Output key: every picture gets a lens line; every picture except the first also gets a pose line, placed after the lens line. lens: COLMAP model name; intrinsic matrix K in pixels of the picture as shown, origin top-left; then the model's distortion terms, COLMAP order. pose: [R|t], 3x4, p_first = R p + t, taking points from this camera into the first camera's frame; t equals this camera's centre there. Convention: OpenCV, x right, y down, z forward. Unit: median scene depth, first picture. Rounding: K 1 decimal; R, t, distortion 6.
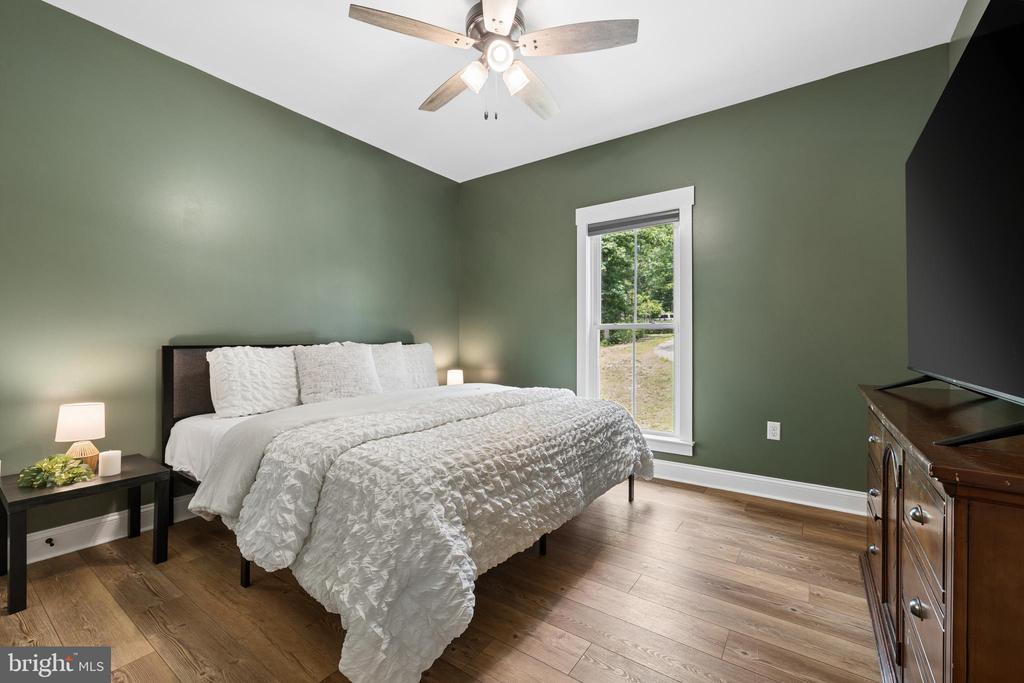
lens RADIAL K [[427.0, 0, 512.0], [0, 427.0, 341.5], [0, 0, 1]] dist [0.001323, 0.000438]
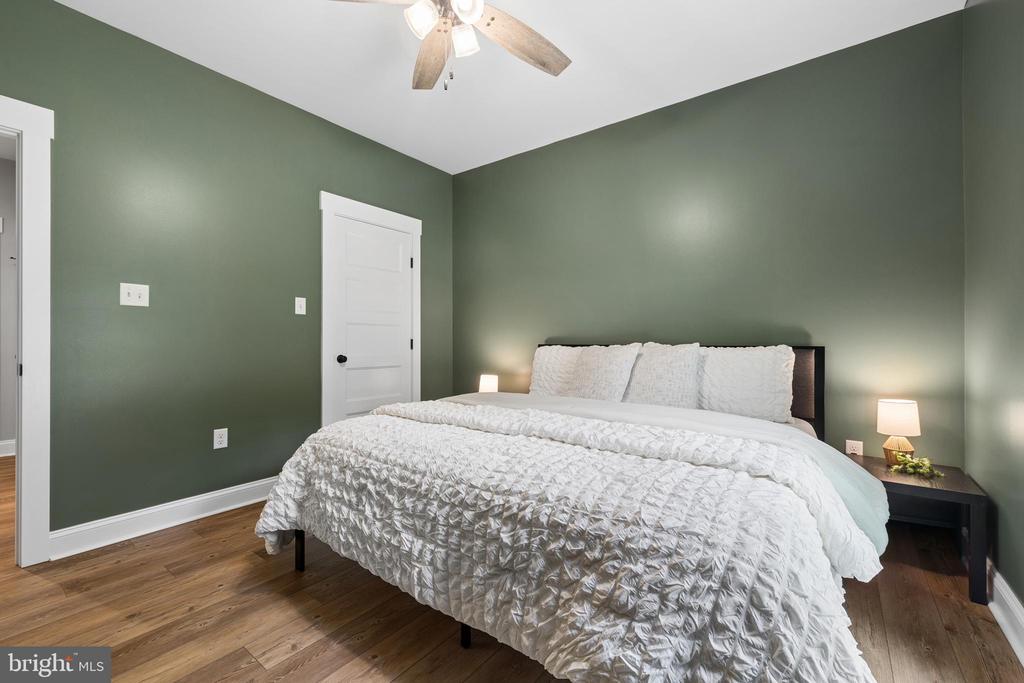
lens RADIAL K [[427.0, 0, 512.0], [0, 427.0, 341.5], [0, 0, 1]] dist [0.001323, 0.000438]
pose [[-0.019420, 0.005985, -0.999794, 0.666186], [-0.003413, 0.999976, 0.006052, -0.007573], [0.999806, 0.003530, -0.019399, 0.931500]]
